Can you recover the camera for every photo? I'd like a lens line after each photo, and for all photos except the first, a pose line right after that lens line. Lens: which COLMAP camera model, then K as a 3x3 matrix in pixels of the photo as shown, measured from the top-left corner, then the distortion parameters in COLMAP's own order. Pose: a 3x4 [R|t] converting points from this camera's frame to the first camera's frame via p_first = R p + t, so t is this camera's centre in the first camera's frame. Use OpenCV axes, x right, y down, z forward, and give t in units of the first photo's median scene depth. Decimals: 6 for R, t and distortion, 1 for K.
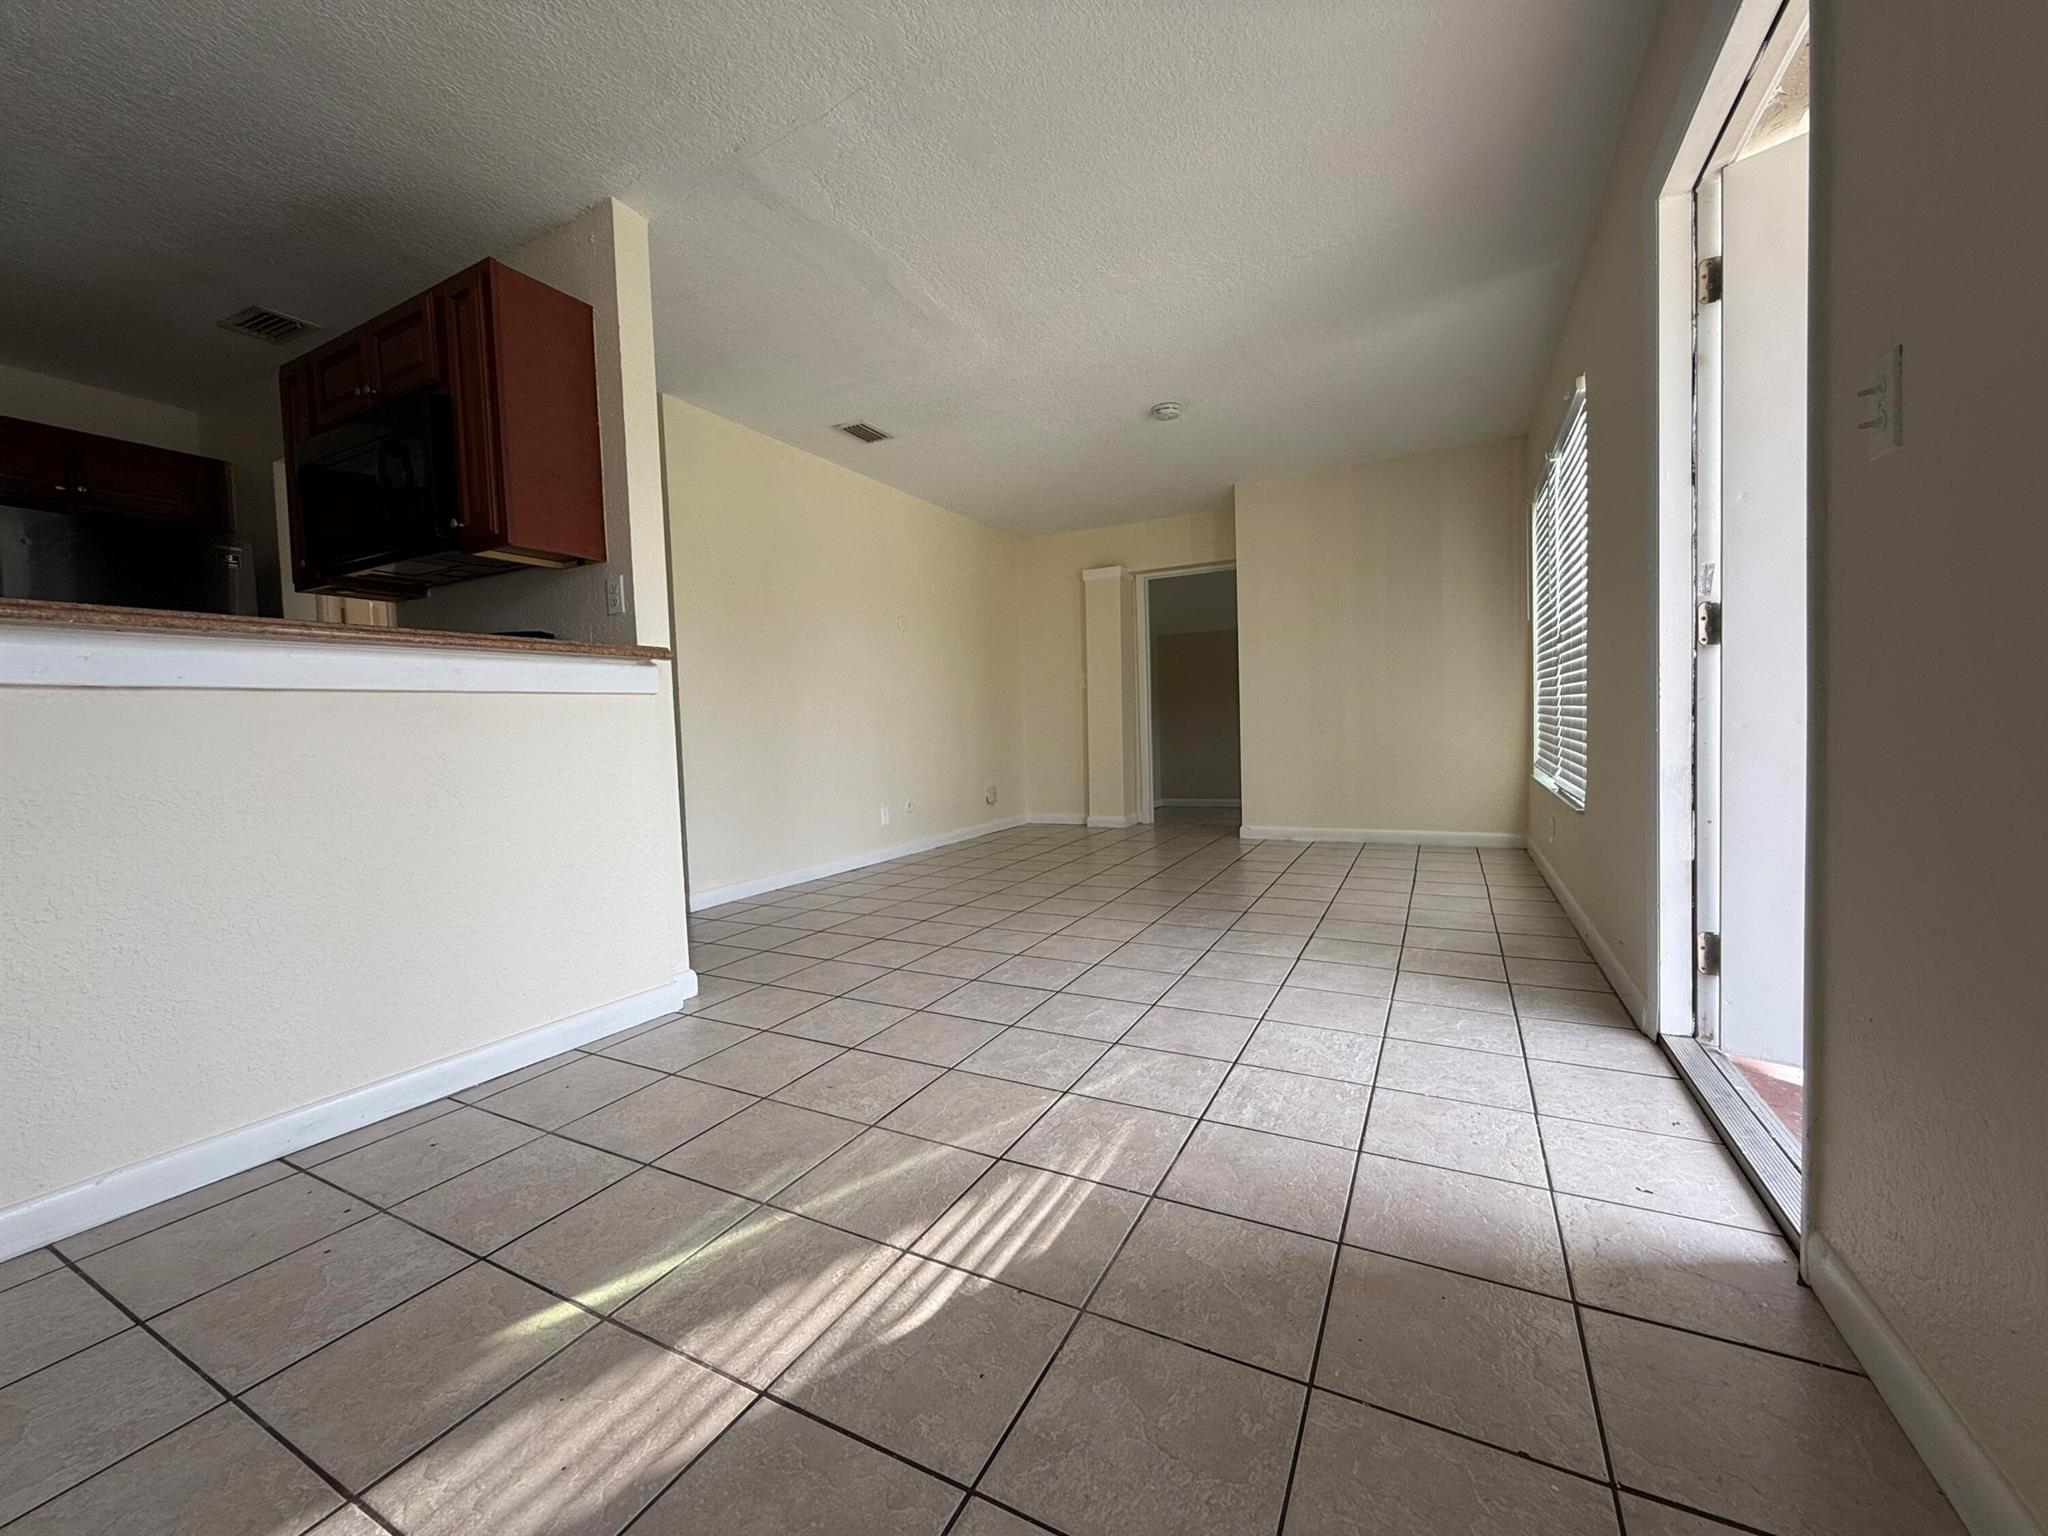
lens RADIAL K [[813.3, 0, 1018.2], [0, 813.3, 766.3], [0, 0, 1]] dist [-0.000489, -0.000273]
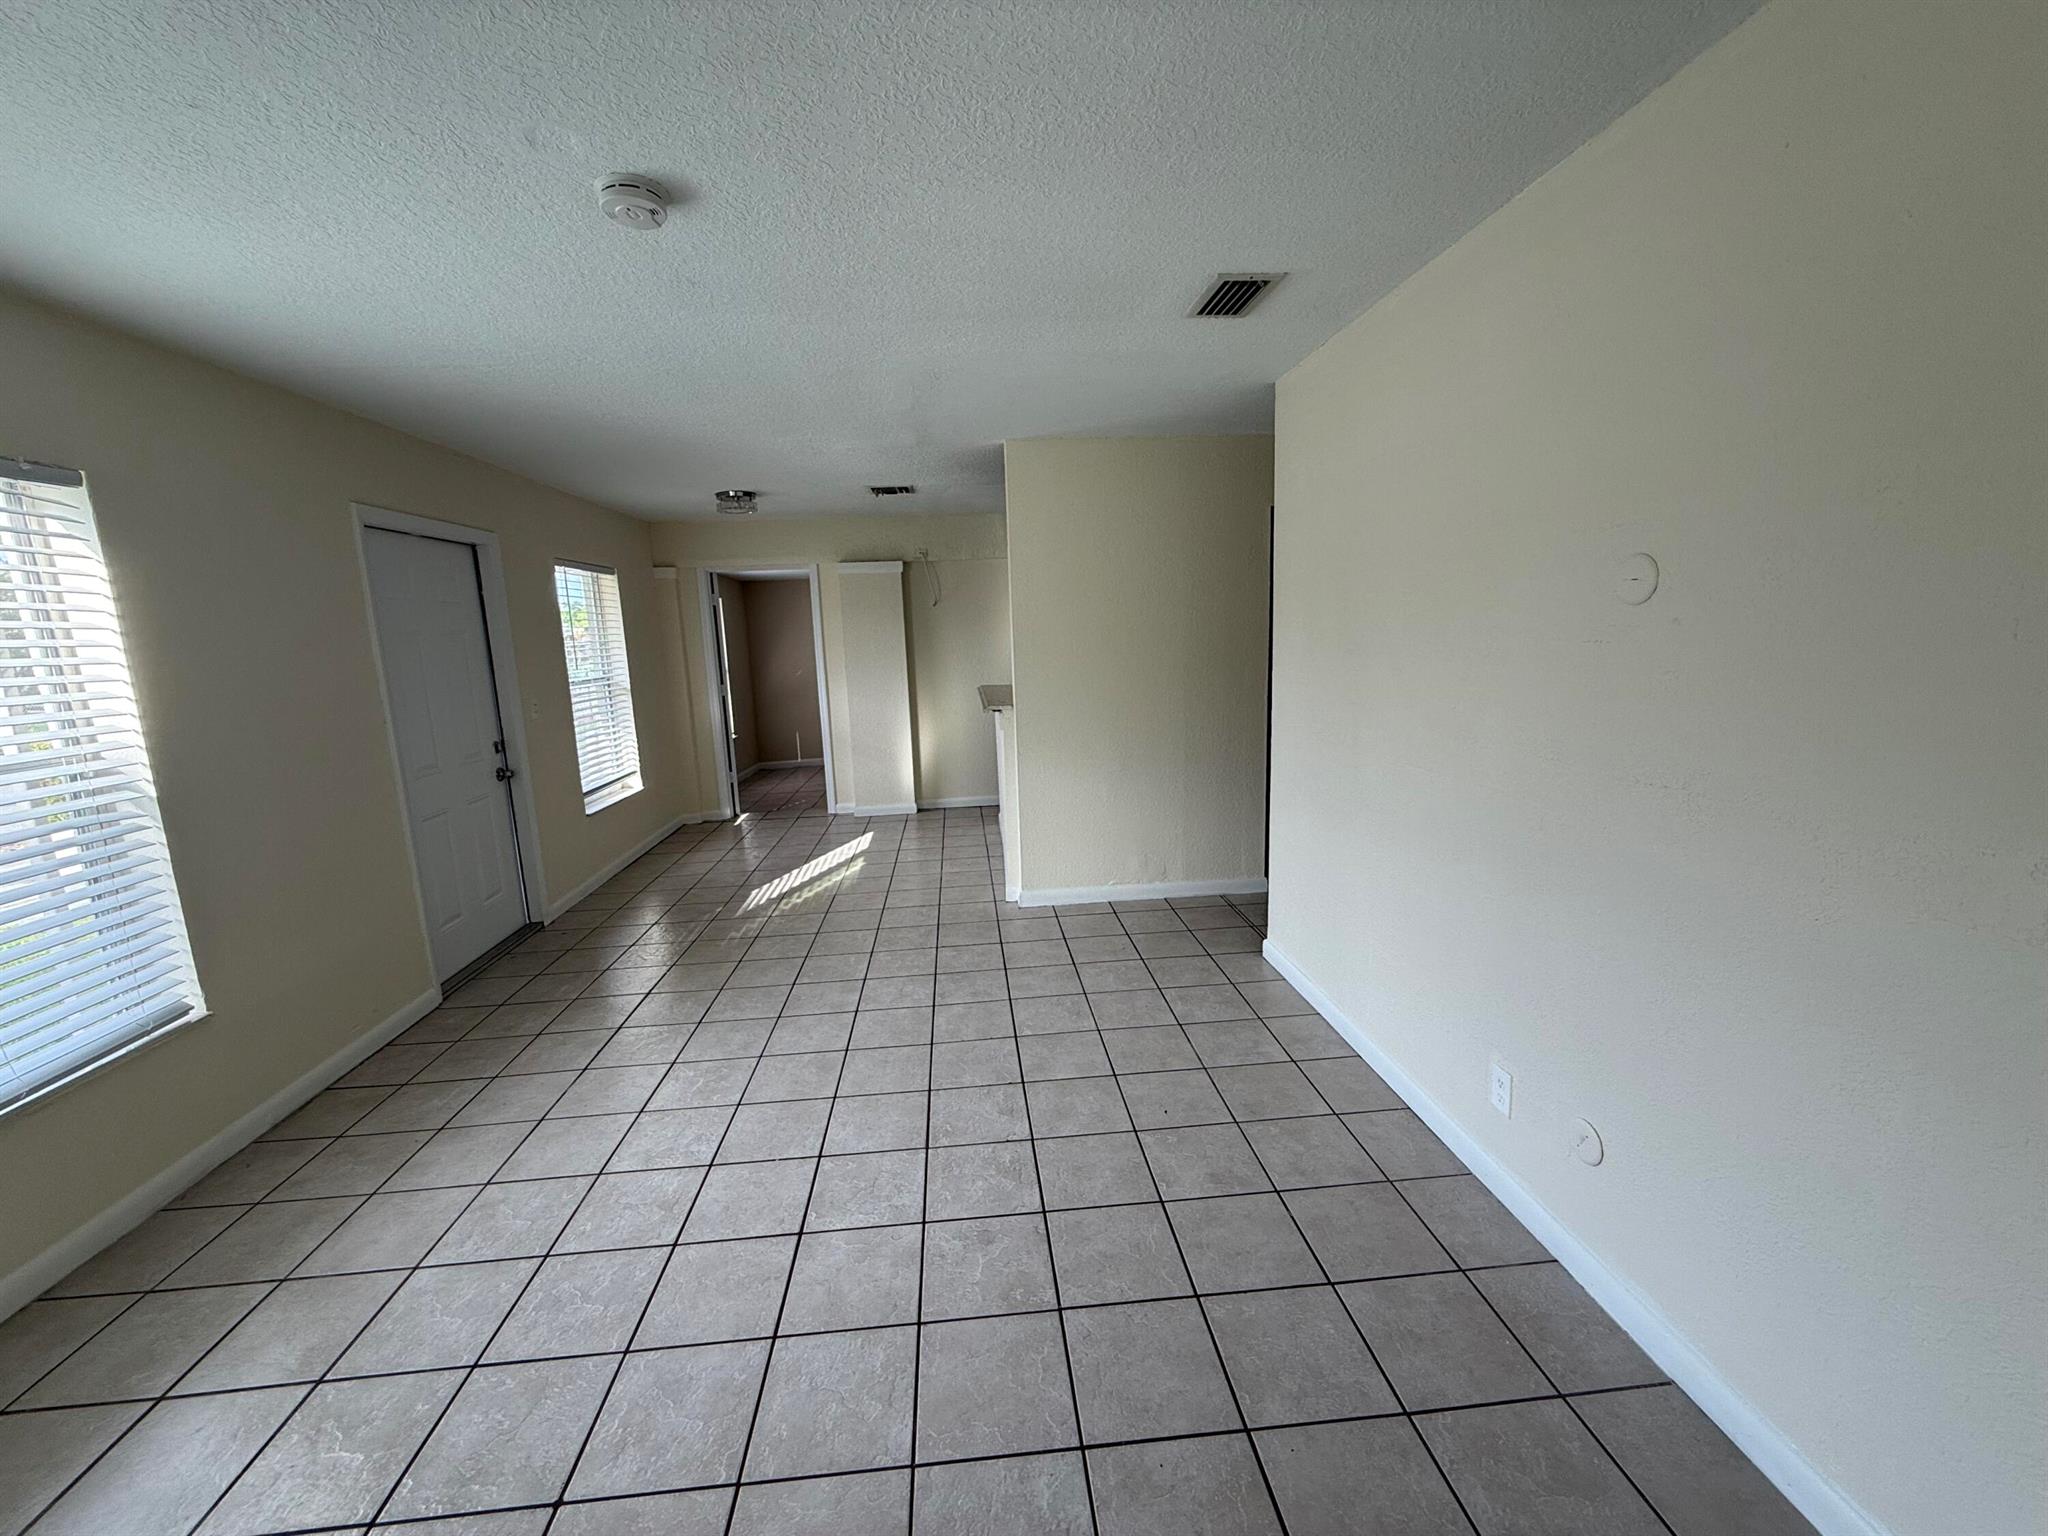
lens RADIAL K [[813.3, 0, 1013.0], [0, 813.3, 767.8], [0, 0, 1]] dist [-0.000489, -0.000273]
pose [[-0.846346, 0.150708, -0.510867, 0.402006], [0.037261, 0.973538, 0.225469, -0.354250], [0.531328, 0.171790, -0.829565, 2.166644]]
